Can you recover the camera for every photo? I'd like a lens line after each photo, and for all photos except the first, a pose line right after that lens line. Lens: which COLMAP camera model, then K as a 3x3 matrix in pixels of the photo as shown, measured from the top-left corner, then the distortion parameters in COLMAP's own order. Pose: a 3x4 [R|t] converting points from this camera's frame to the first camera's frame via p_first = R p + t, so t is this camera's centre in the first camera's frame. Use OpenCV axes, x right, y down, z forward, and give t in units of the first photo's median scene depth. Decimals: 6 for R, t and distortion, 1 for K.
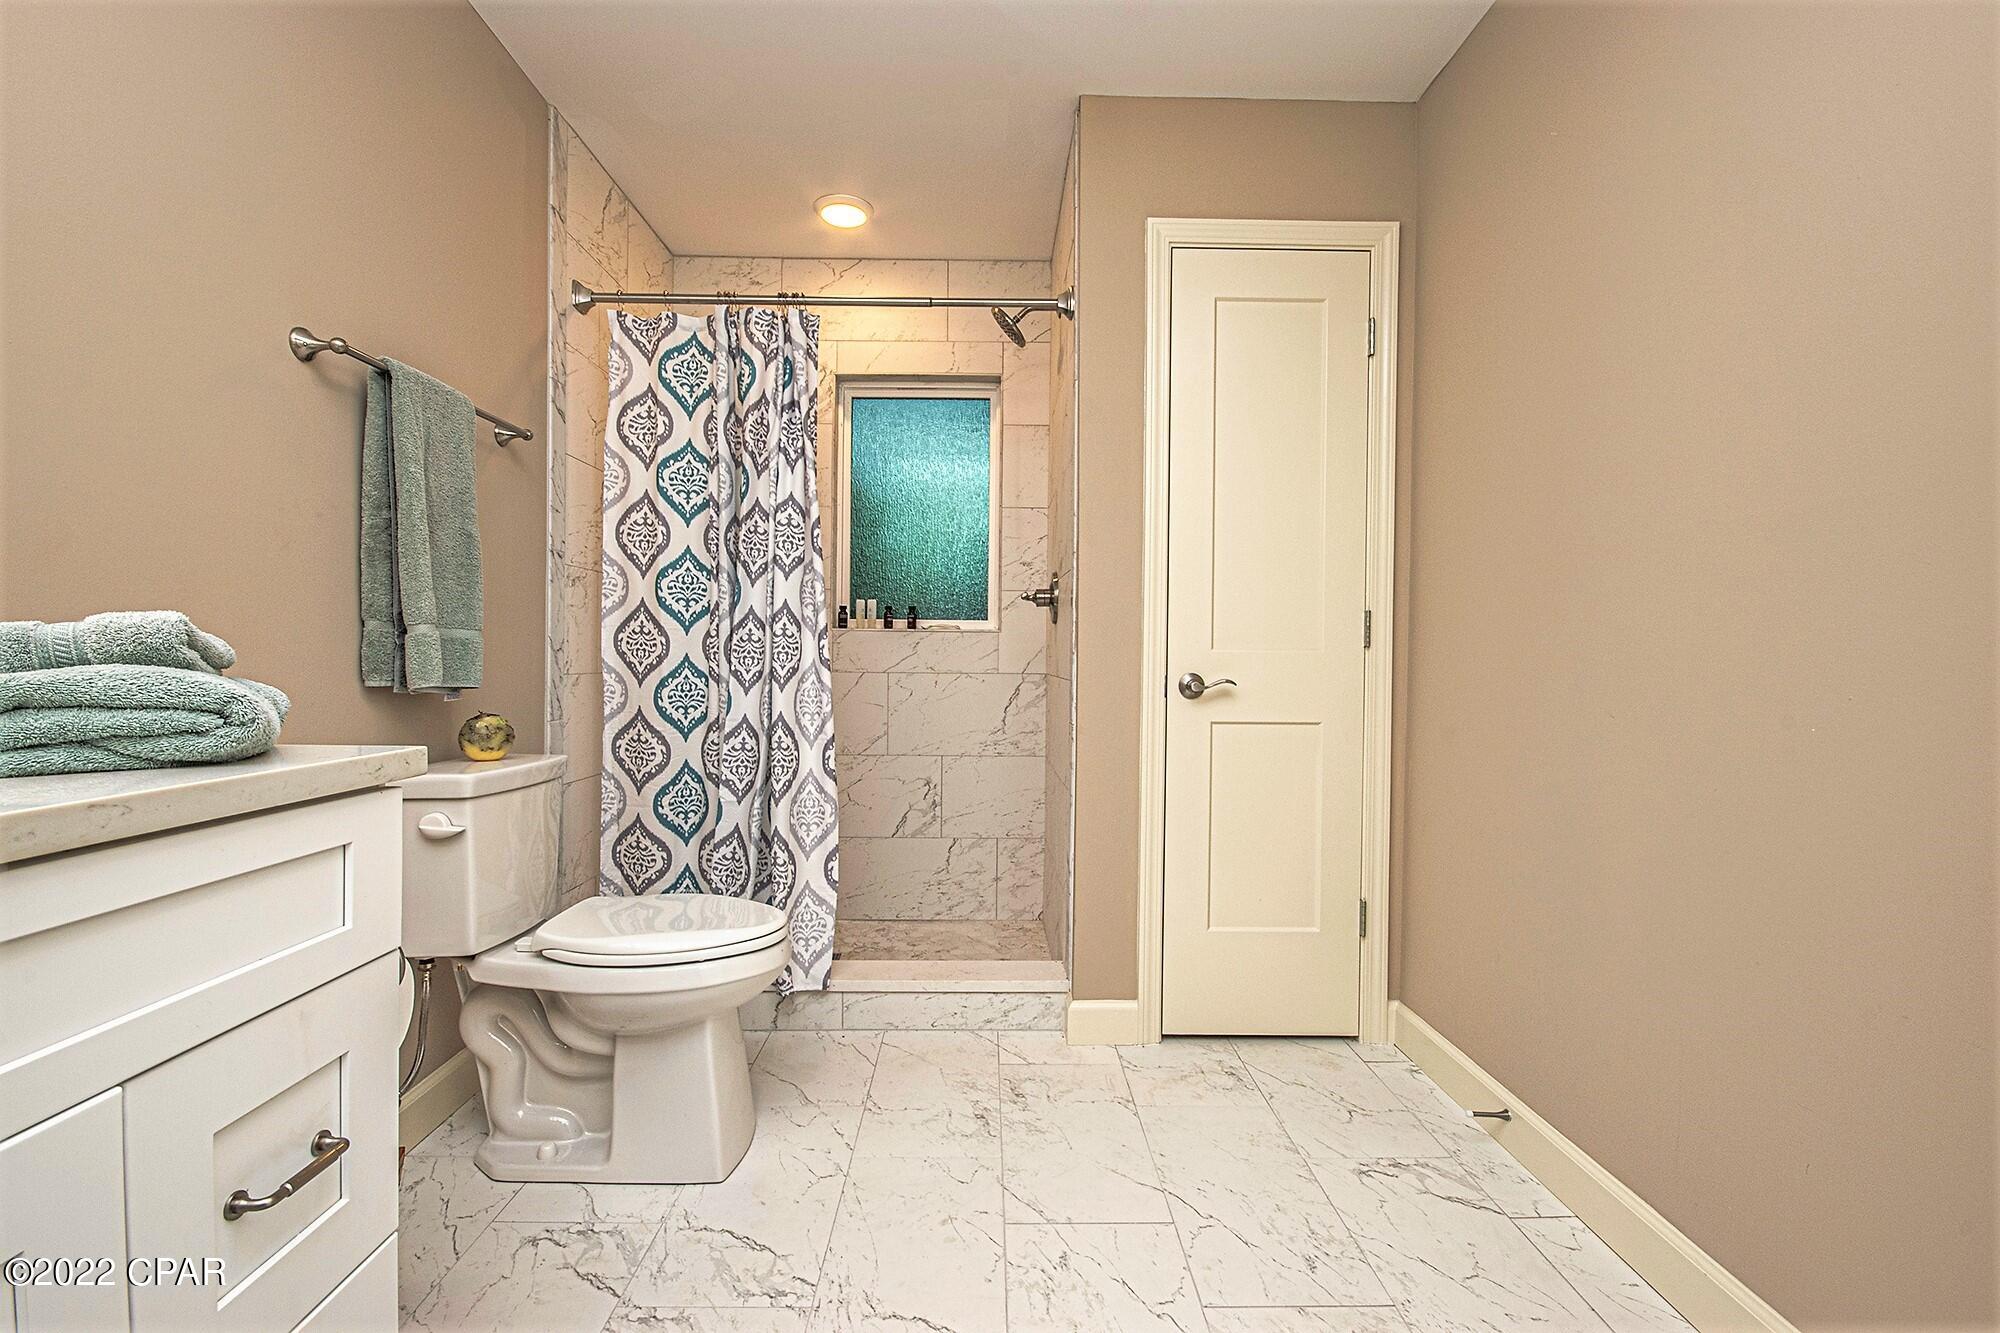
lens RADIAL K [[882.5, 0, 1000.0], [0, 882.5, 666.5], [0, 0, 1]] dist [0.001346, -0.004925]
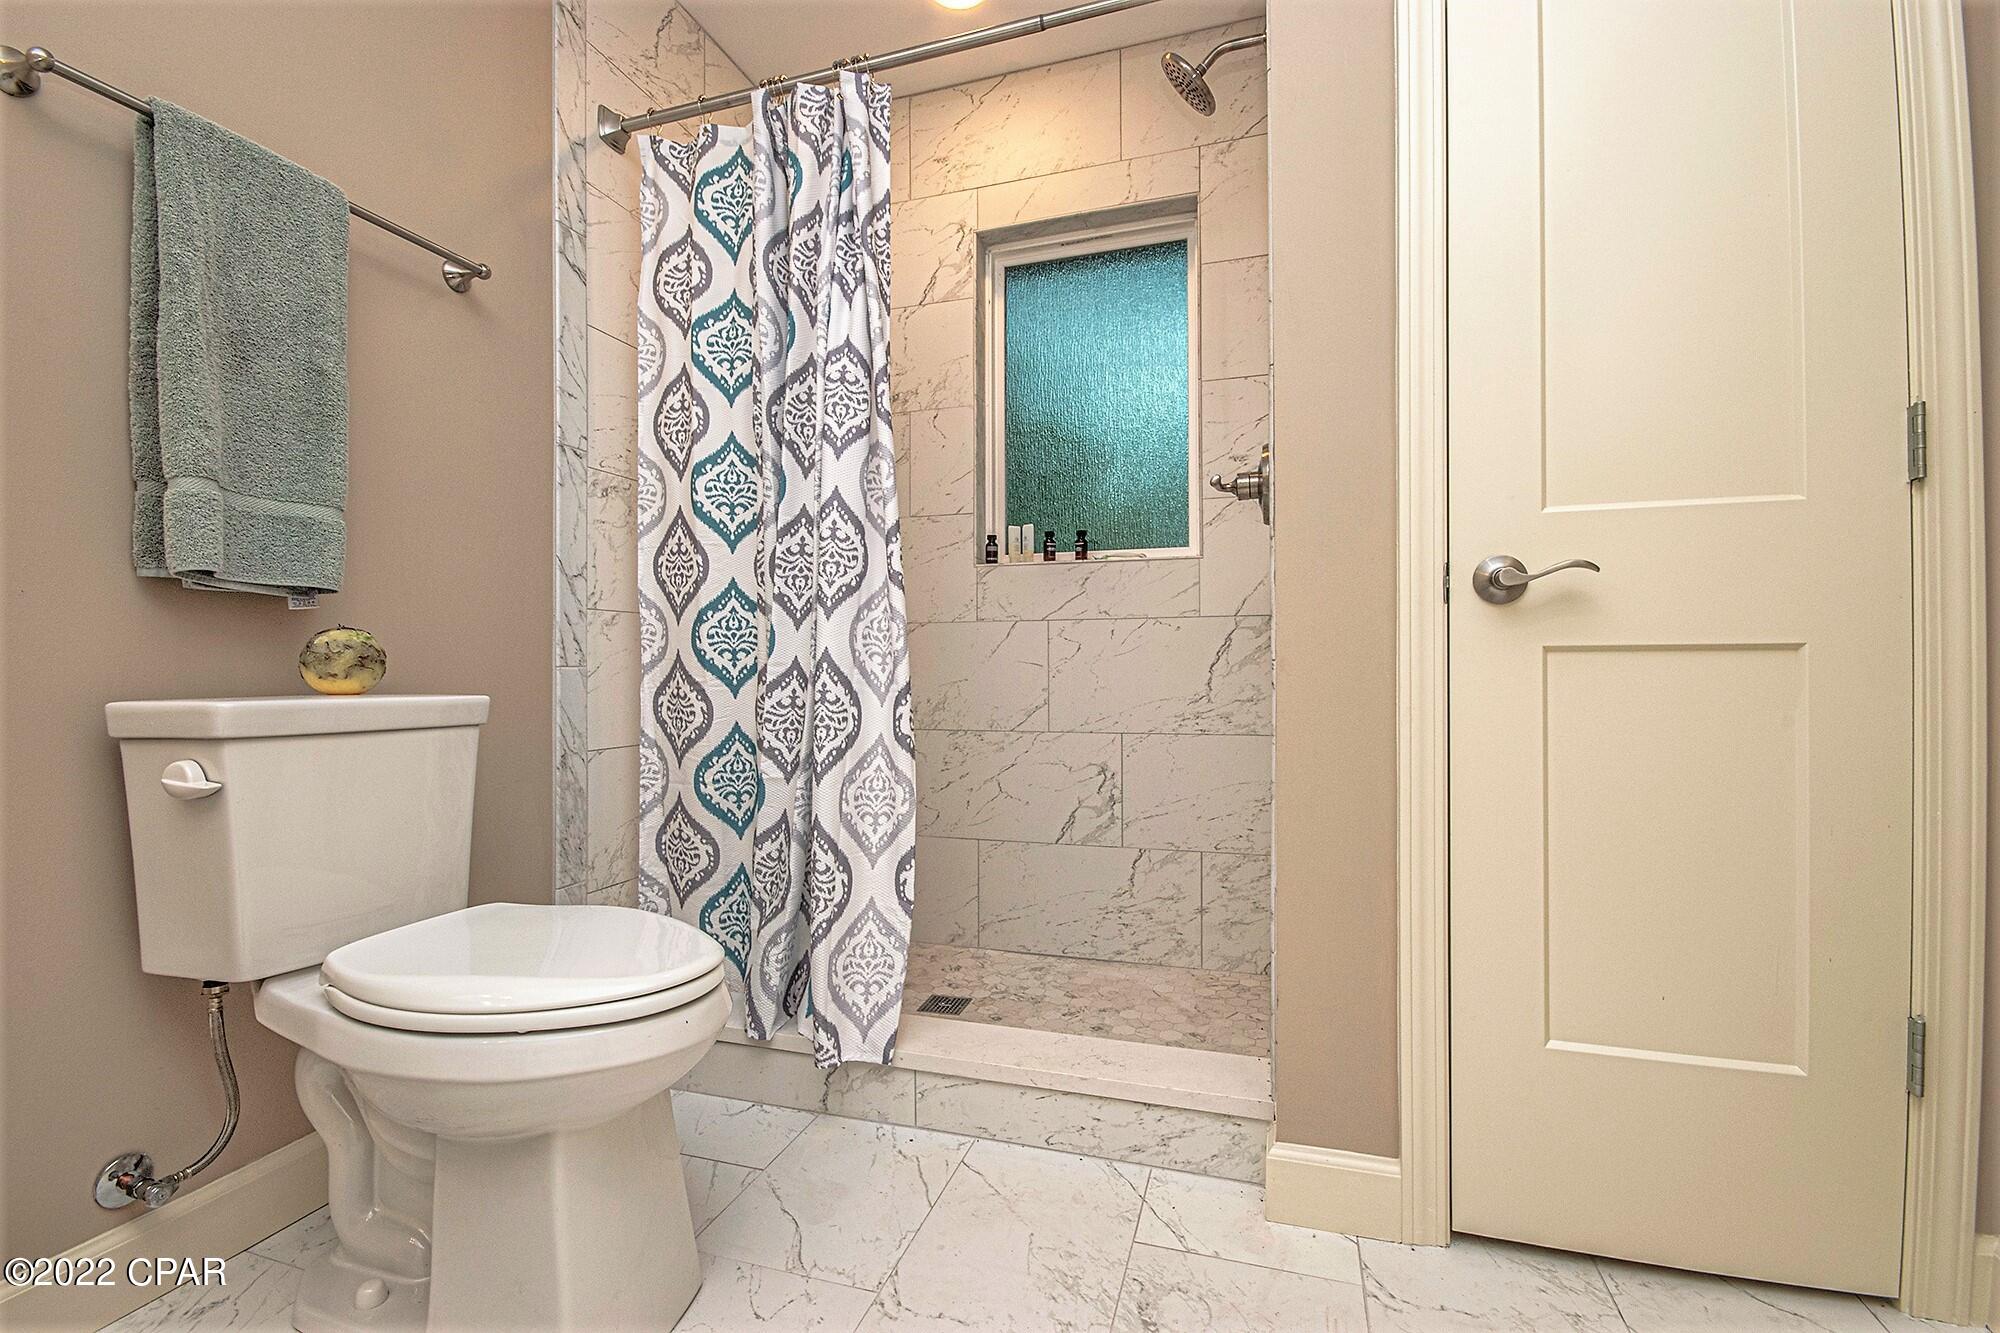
lens RADIAL K [[882.5, 0, 1000.0], [0, 882.5, 666.5], [0, 0, 1]] dist [0.001346, -0.004925]
pose [[0.948098, -0.015246, -0.317612, 0.092707], [0.011341, 0.999836, -0.014139, 0.073521], [0.317775, 0.009803, 0.948115, 0.375044]]
